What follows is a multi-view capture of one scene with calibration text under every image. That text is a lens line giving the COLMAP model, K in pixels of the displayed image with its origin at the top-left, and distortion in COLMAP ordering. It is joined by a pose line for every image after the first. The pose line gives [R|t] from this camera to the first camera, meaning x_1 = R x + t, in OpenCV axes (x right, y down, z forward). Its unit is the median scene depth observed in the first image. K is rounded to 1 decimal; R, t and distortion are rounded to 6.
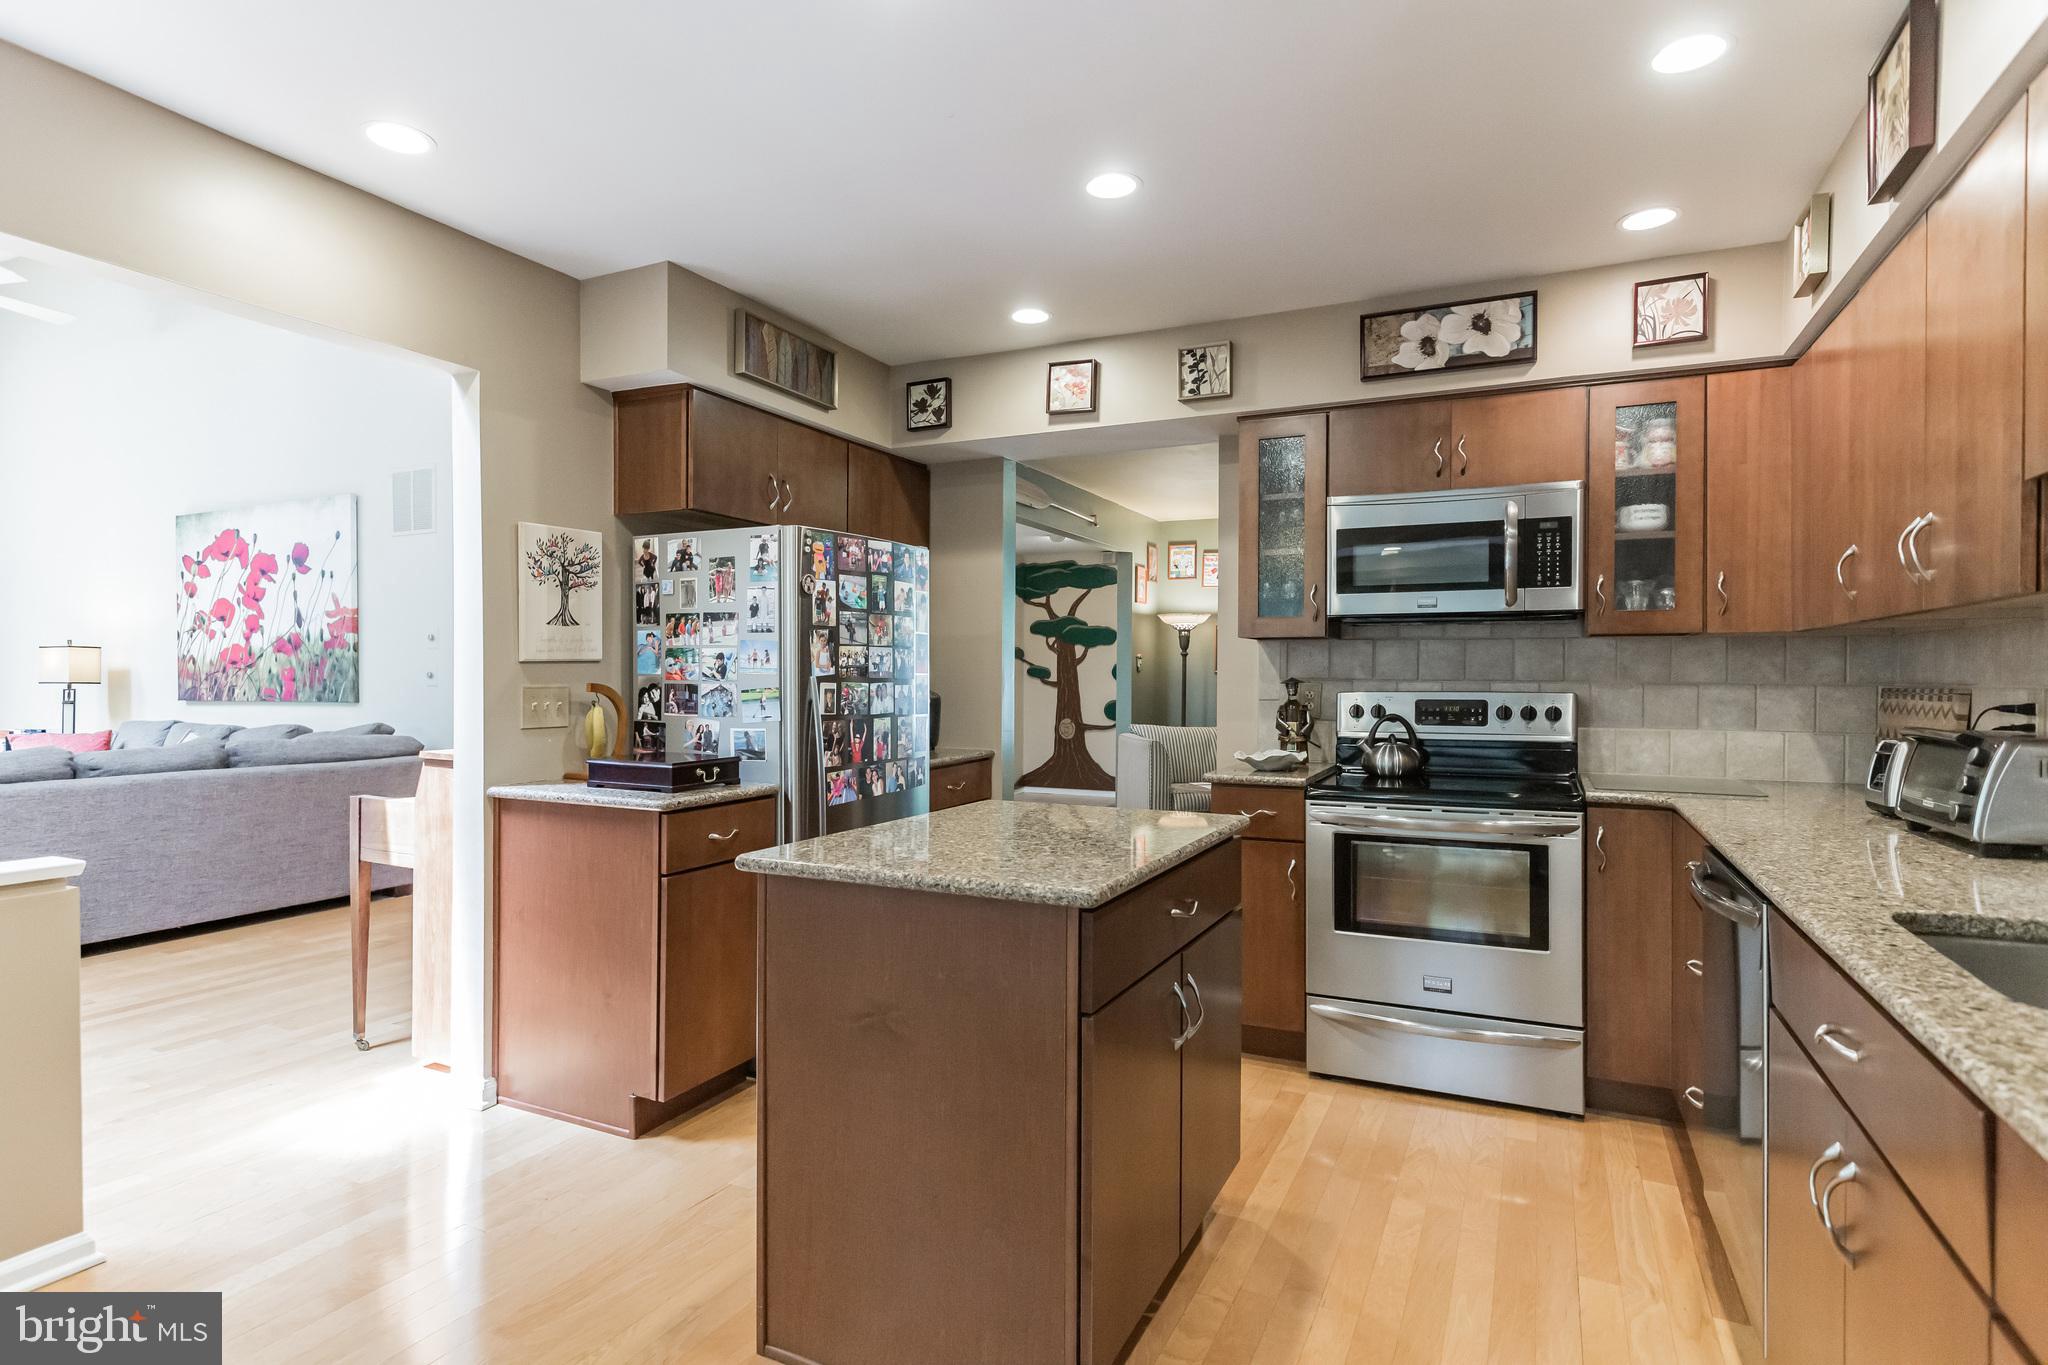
lens RADIAL K [[1064.5, 0, 1027.8], [0, 1064.5, 684.4], [0, 0, 1]] dist [0.000293, -0.000974]
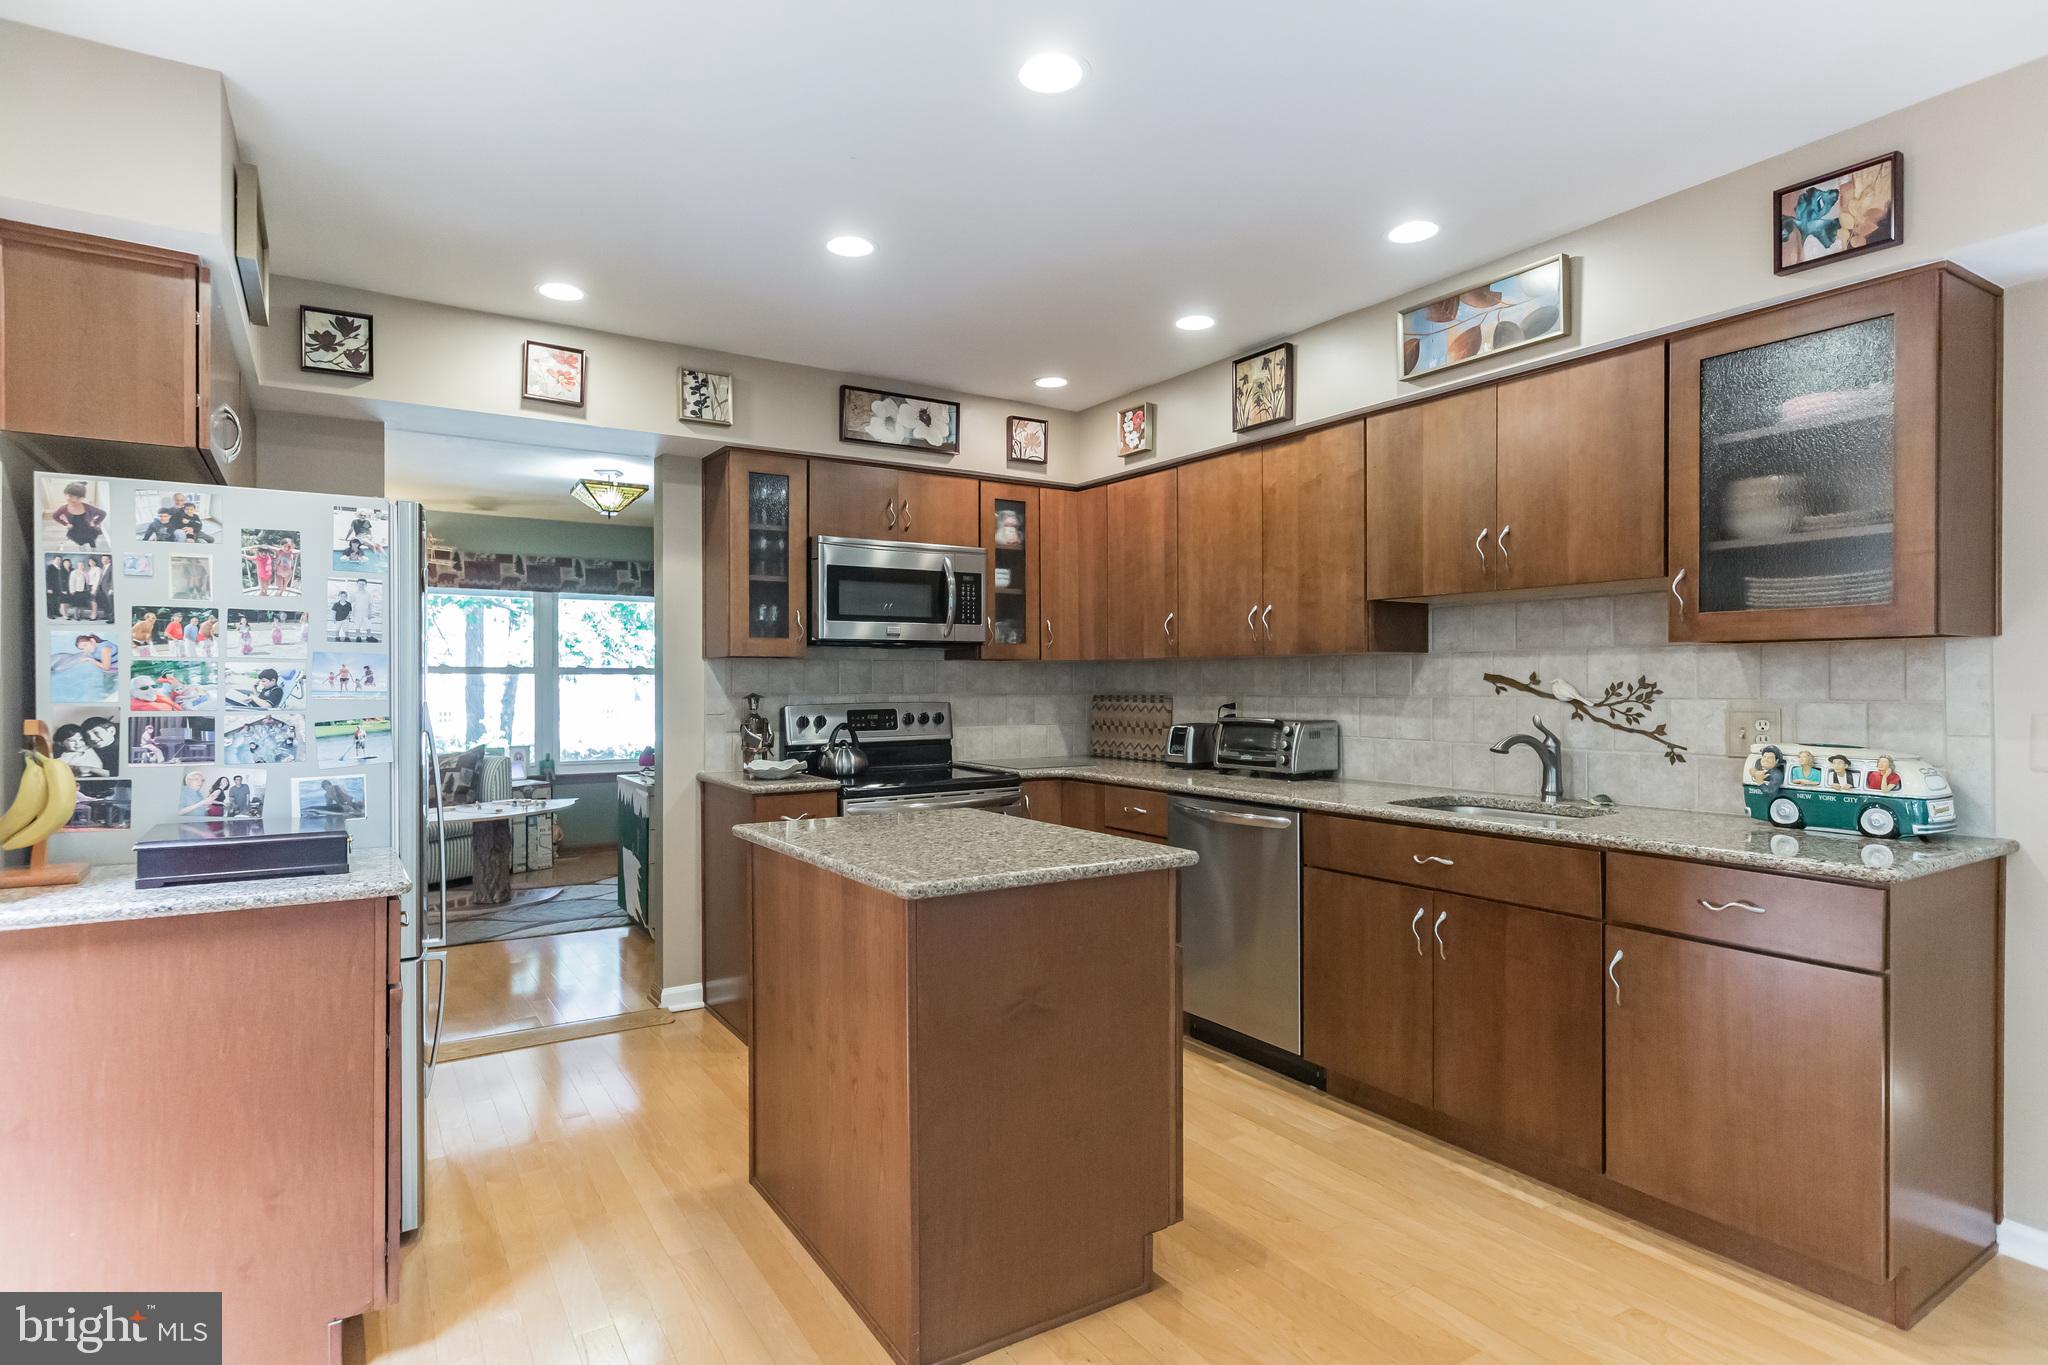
lens RADIAL K [[1064.5, 0, 1027.8], [0, 1064.5, 684.4], [0, 0, 1]] dist [0.000293, -0.000974]
pose [[0.520480, -0.006559, 0.853849, -0.604731], [0.011586, 0.999933, 0.000619, -0.014361], [-0.853795, 0.009570, 0.520521, 0.222498]]
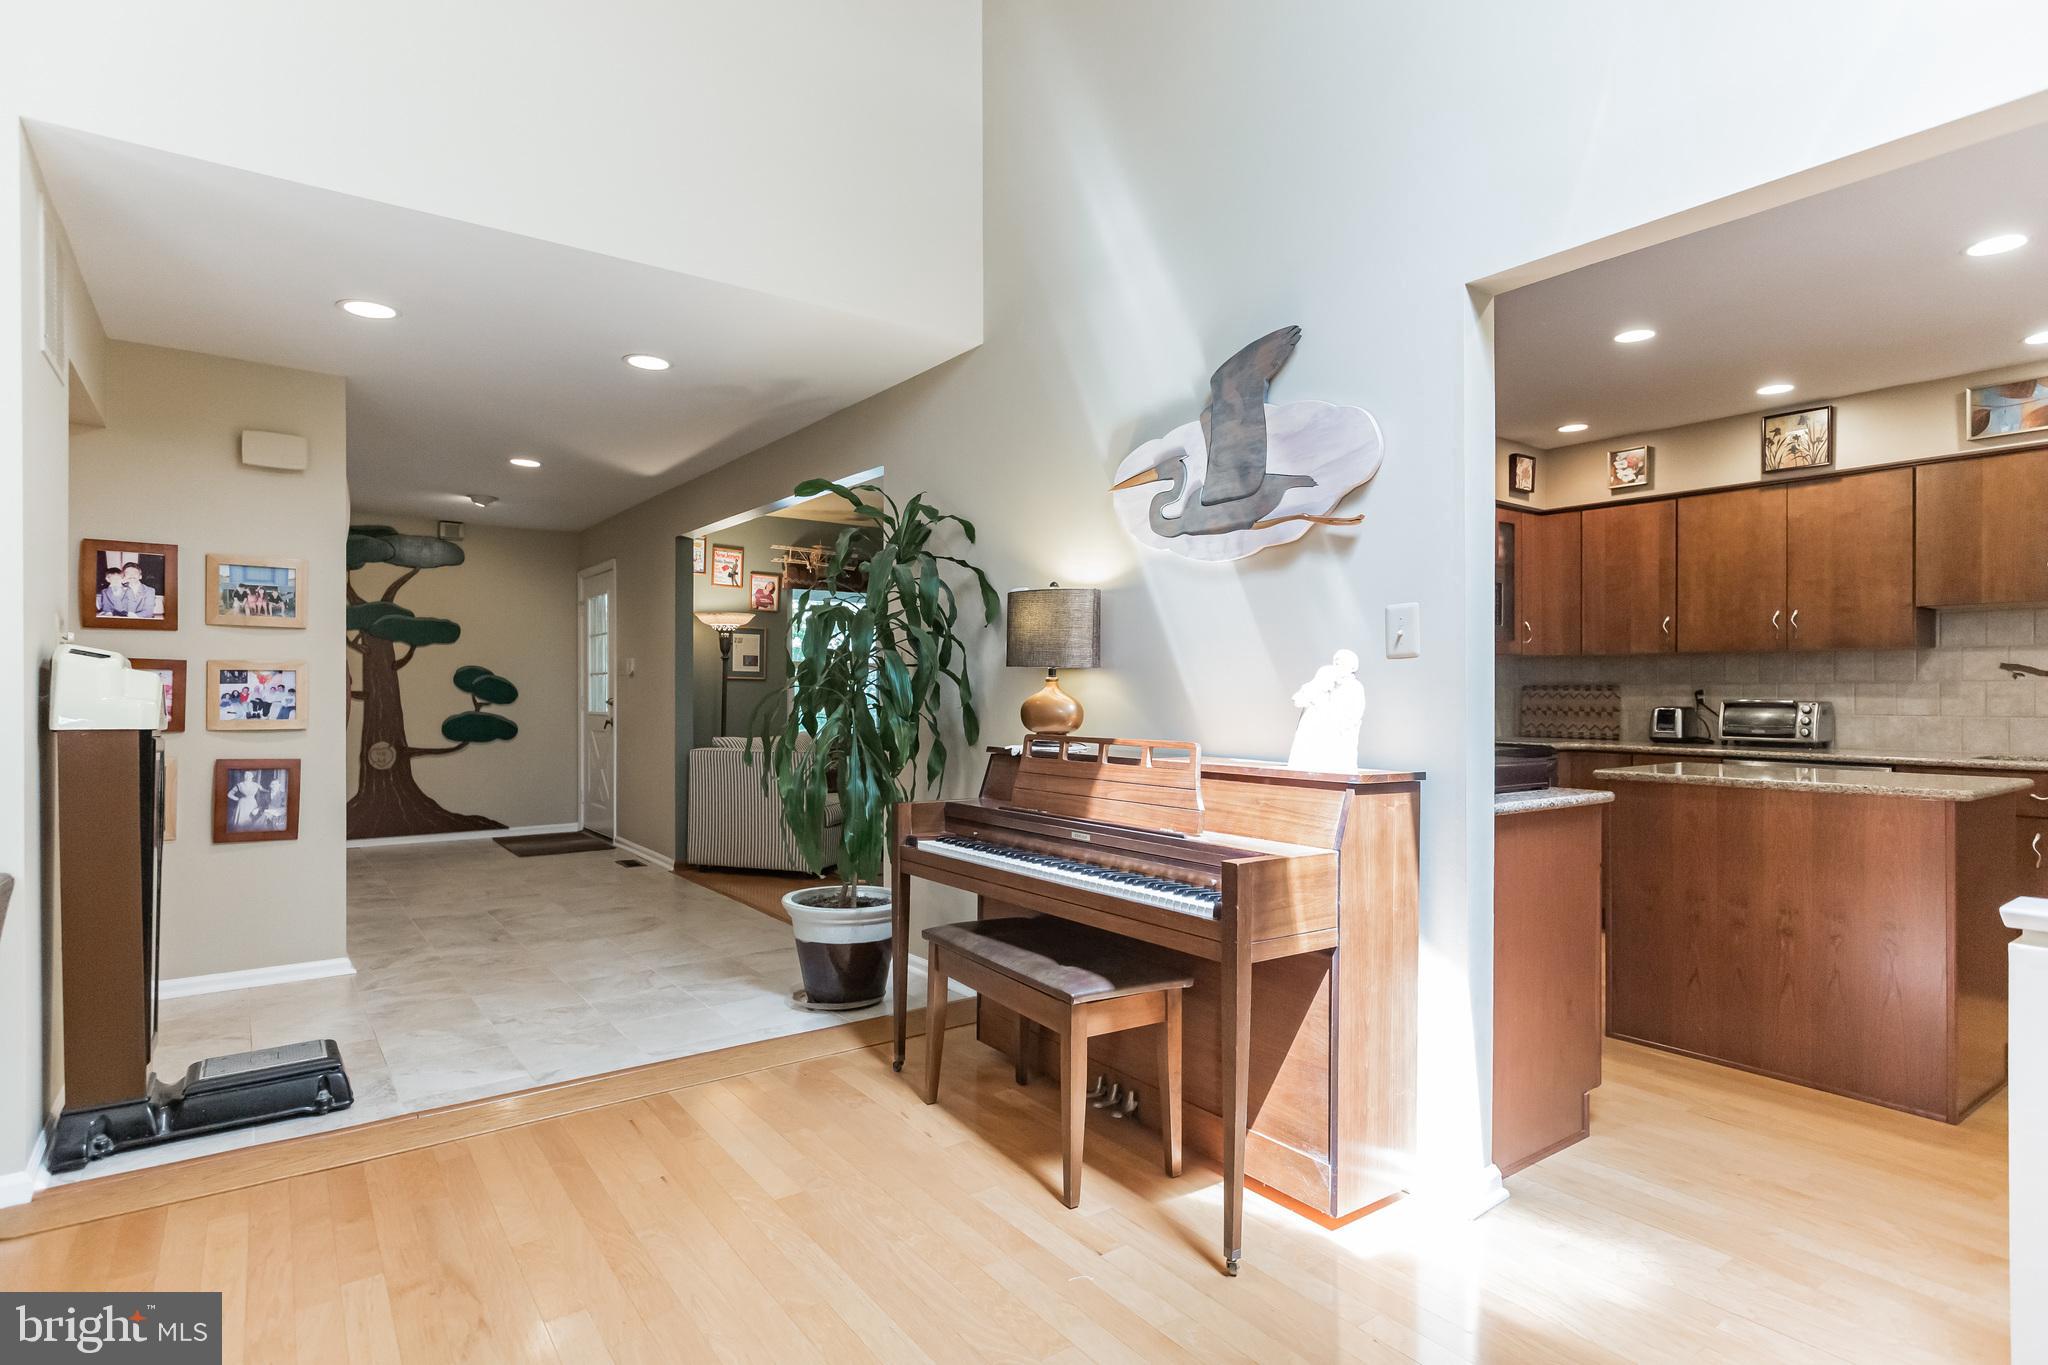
lens RADIAL K [[1064.5, 0, 1027.8], [0, 1064.5, 684.4], [0, 0, 1]] dist [0.000293, -0.000974]
pose [[0.471791, 0.000425, 0.881710, -1.257409], [0.009600, 0.999938, -0.005618, 0.003293], [-0.881658, 0.011115, 0.471757, 0.828260]]
